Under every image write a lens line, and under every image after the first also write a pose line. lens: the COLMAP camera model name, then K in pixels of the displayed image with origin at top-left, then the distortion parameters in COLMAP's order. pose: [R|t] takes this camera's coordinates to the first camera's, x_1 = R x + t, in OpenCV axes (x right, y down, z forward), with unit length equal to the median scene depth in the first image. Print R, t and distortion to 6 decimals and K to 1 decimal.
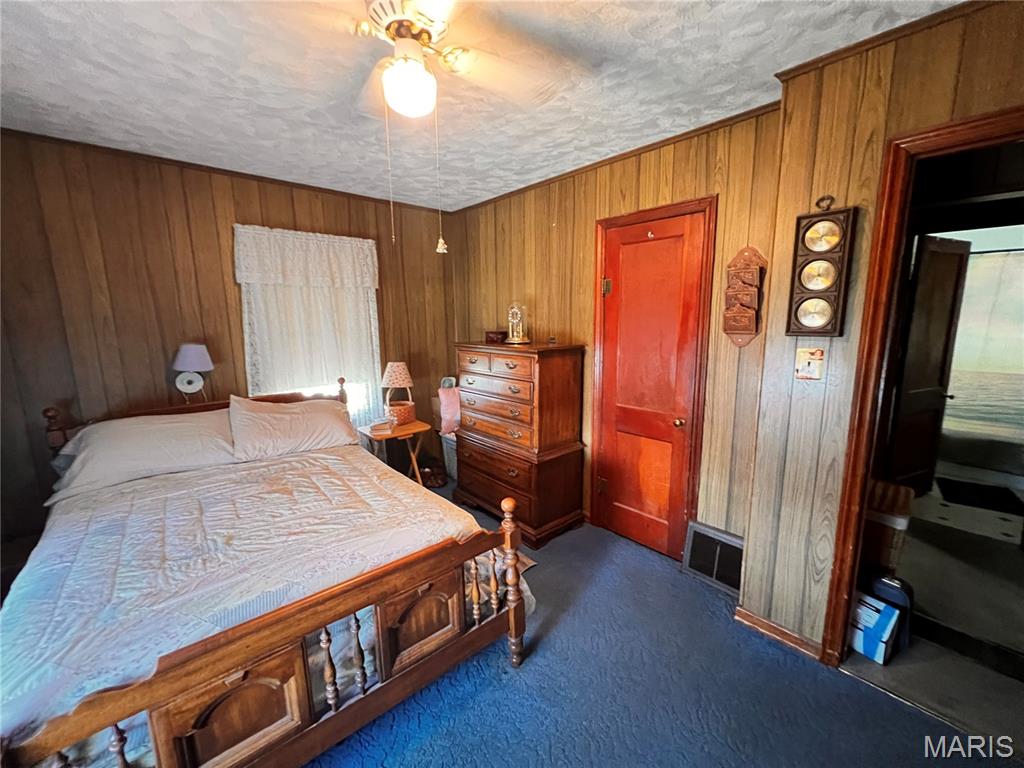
lens RADIAL K [[408.5, 0, 511.8], [0, 408.5, 385.3], [0, 0, 1]] dist [0.000909, -0.000130]
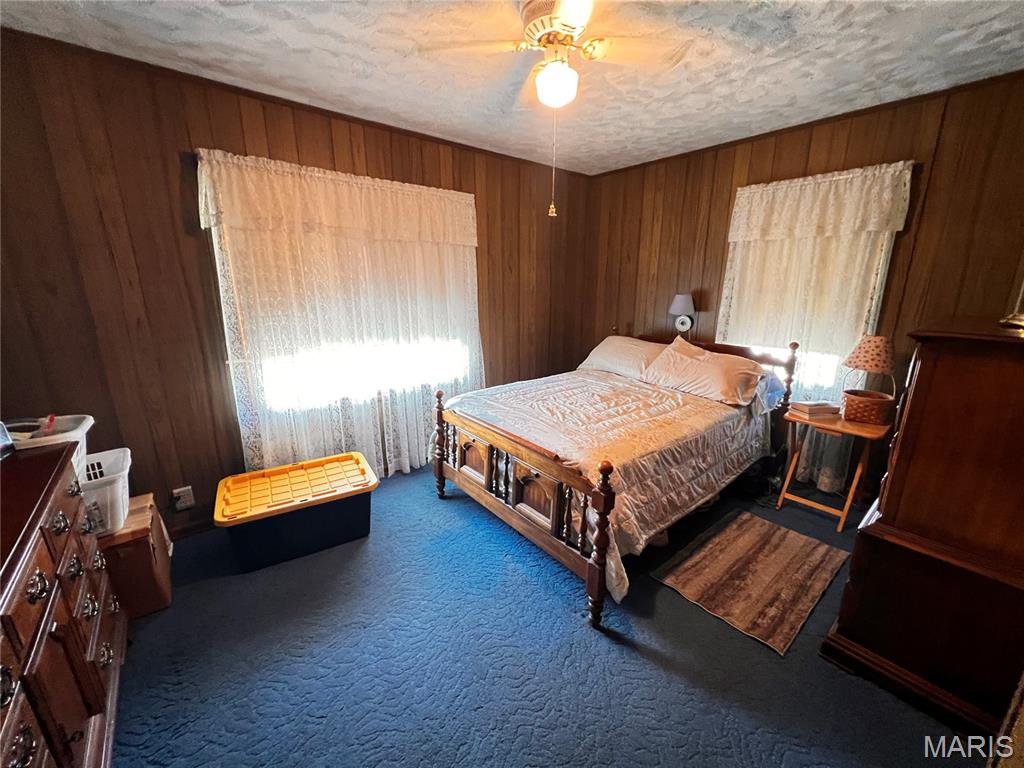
lens RADIAL K [[408.5, 0, 512.7], [0, 408.5, 383.9], [0, 0, 1]] dist [0.000909, -0.000130]
pose [[-0.031457, 0.255426, -0.966317, 0.723241], [-0.166012, 0.952031, 0.257055, -0.088840], [0.985622, 0.168506, 0.012456, 0.602767]]
